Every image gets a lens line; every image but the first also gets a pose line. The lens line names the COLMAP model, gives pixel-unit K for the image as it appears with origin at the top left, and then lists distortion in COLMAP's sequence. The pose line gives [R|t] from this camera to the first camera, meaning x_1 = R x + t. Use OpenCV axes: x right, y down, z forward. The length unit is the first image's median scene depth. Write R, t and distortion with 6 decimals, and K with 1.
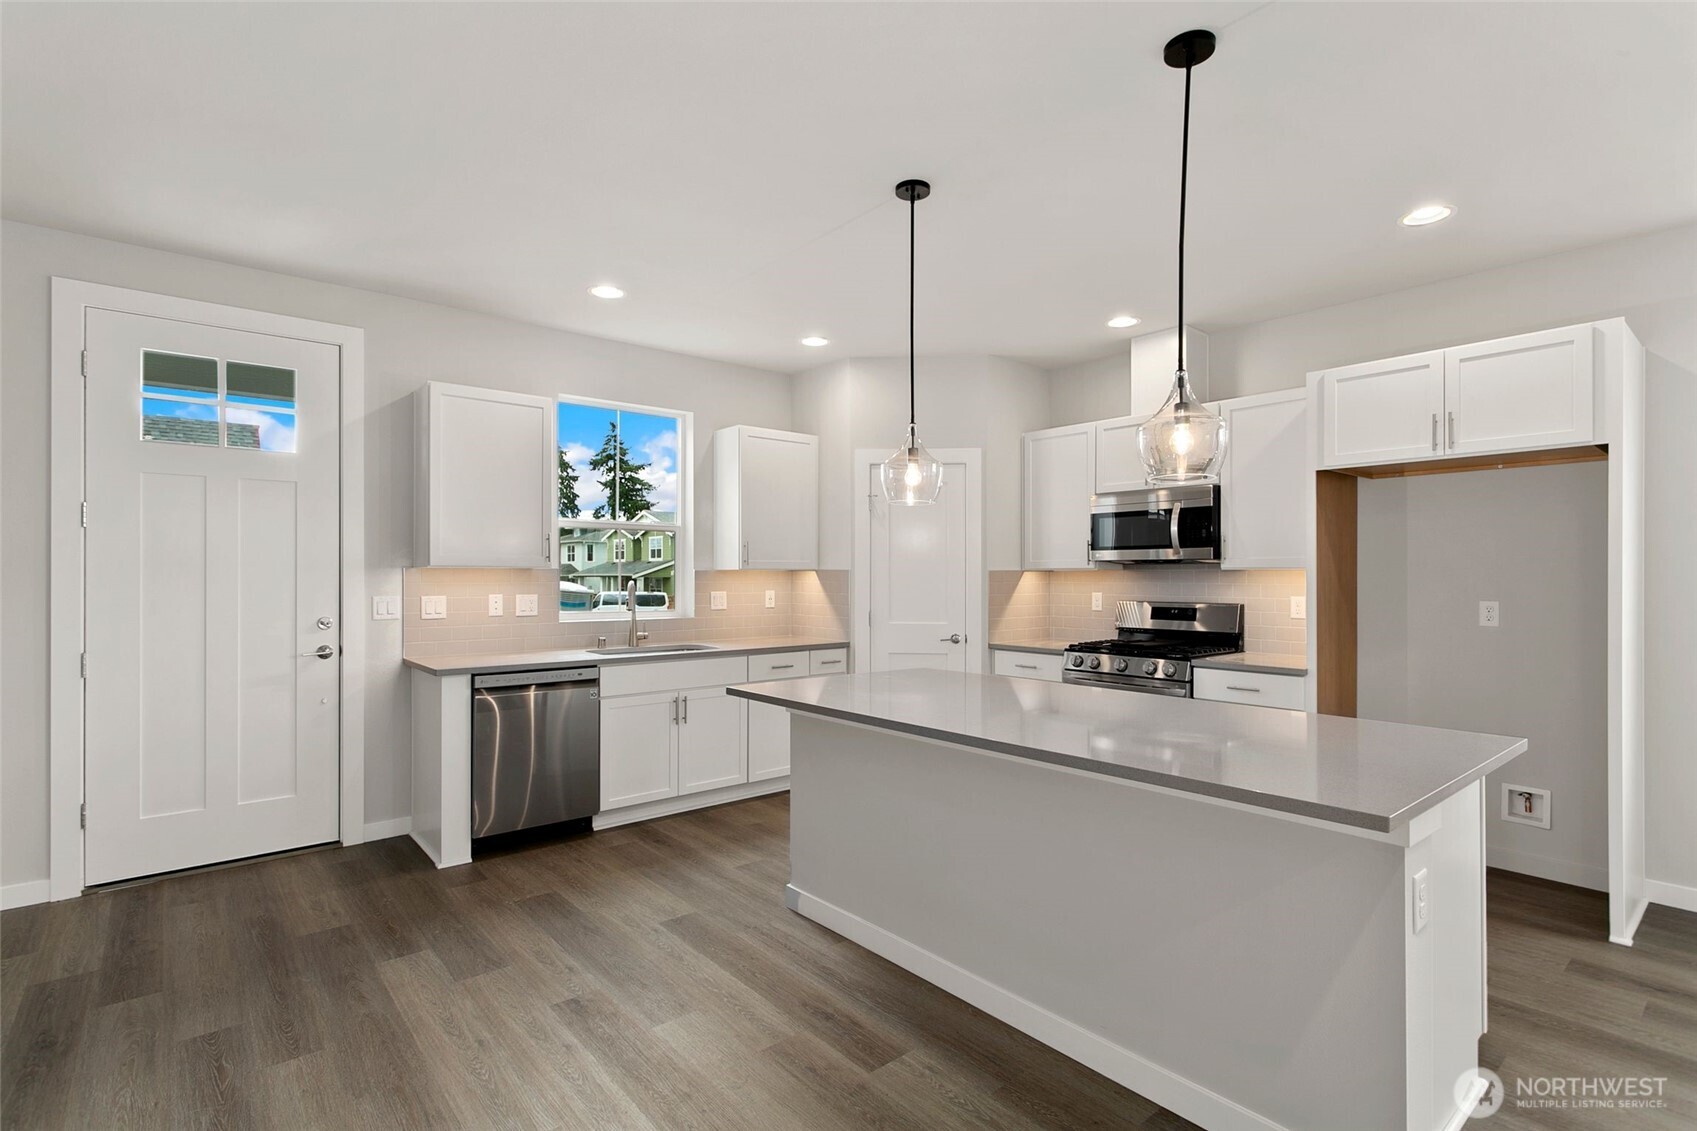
lens RADIAL K [[804.7, 0, 853.4], [0, 804.7, 575.4], [0, 0, 1]] dist [0.000268, 0.001026]
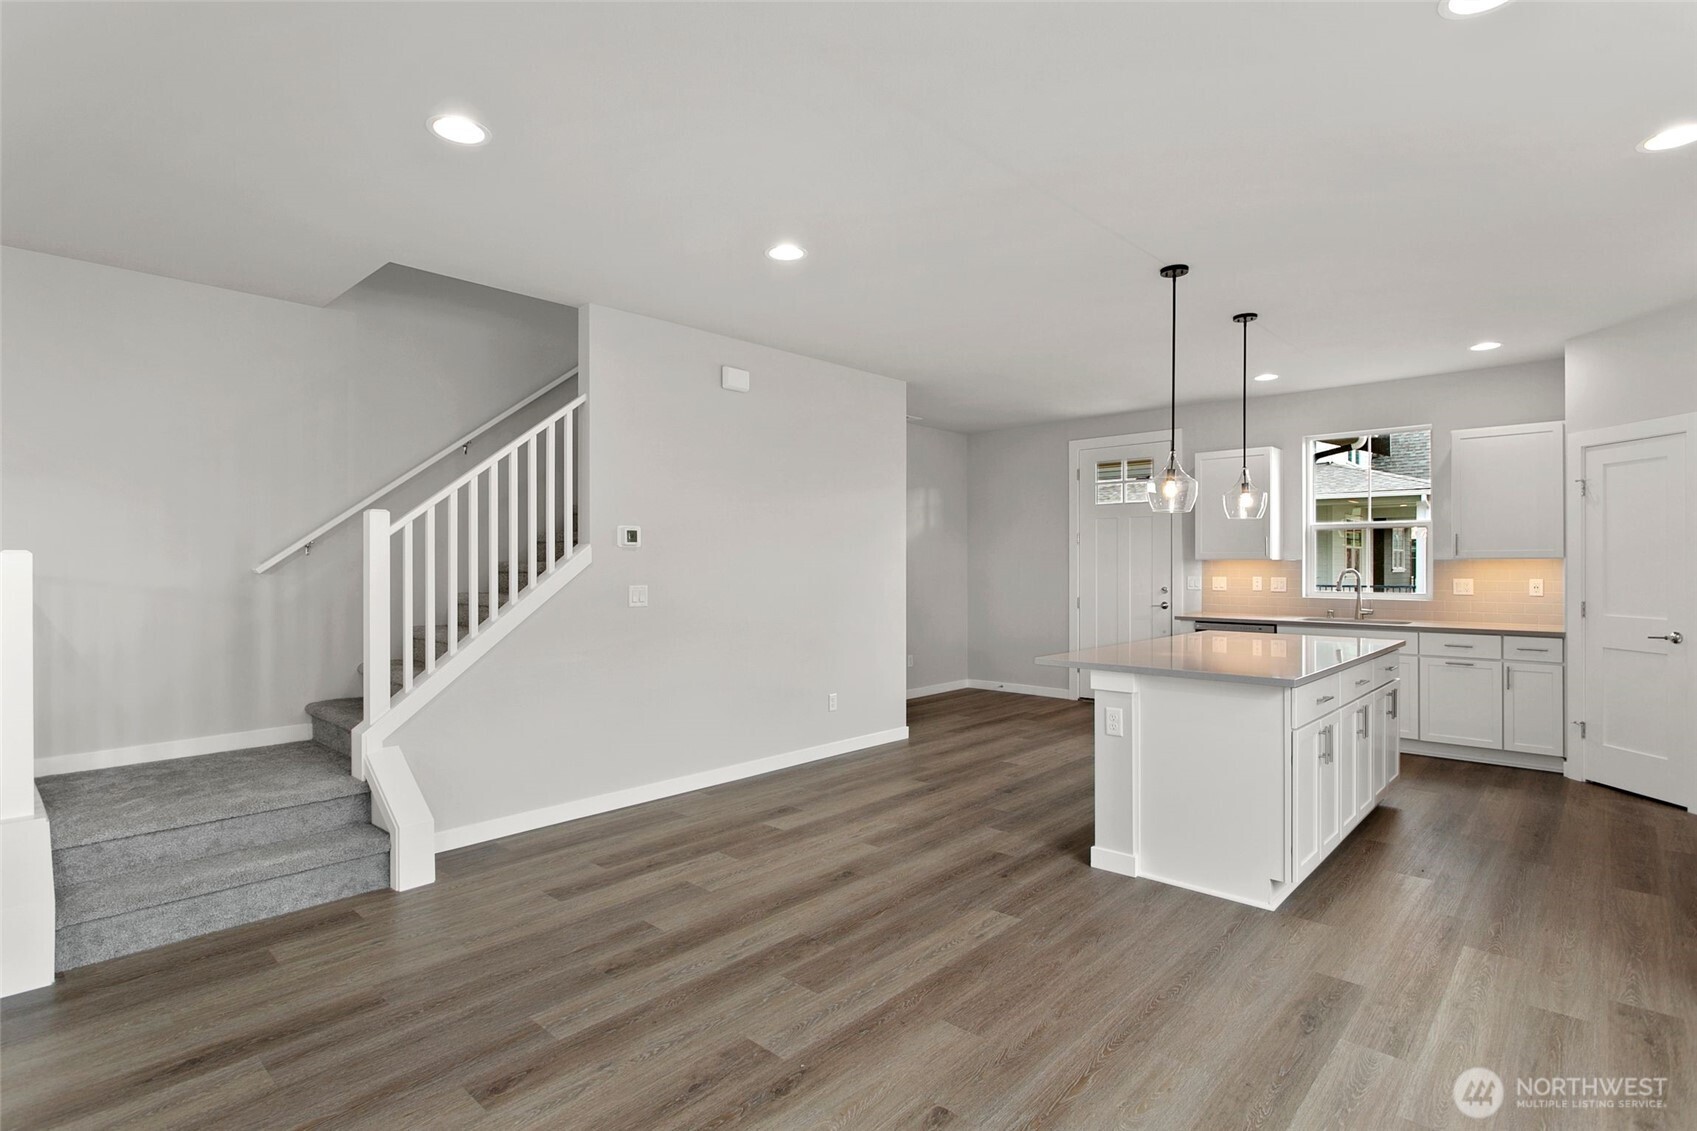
lens RADIAL K [[850.0, 0, 824.2], [0, 850.0, 560.1], [0, 0, 1]] dist [-0.011454, 0.006597]
pose [[0.099532, -0.005073, -0.995021, 1.165110], [0.000119, 0.999987, -0.005086, 0.000135], [0.995034, 0.000388, 0.099532, 0.011318]]
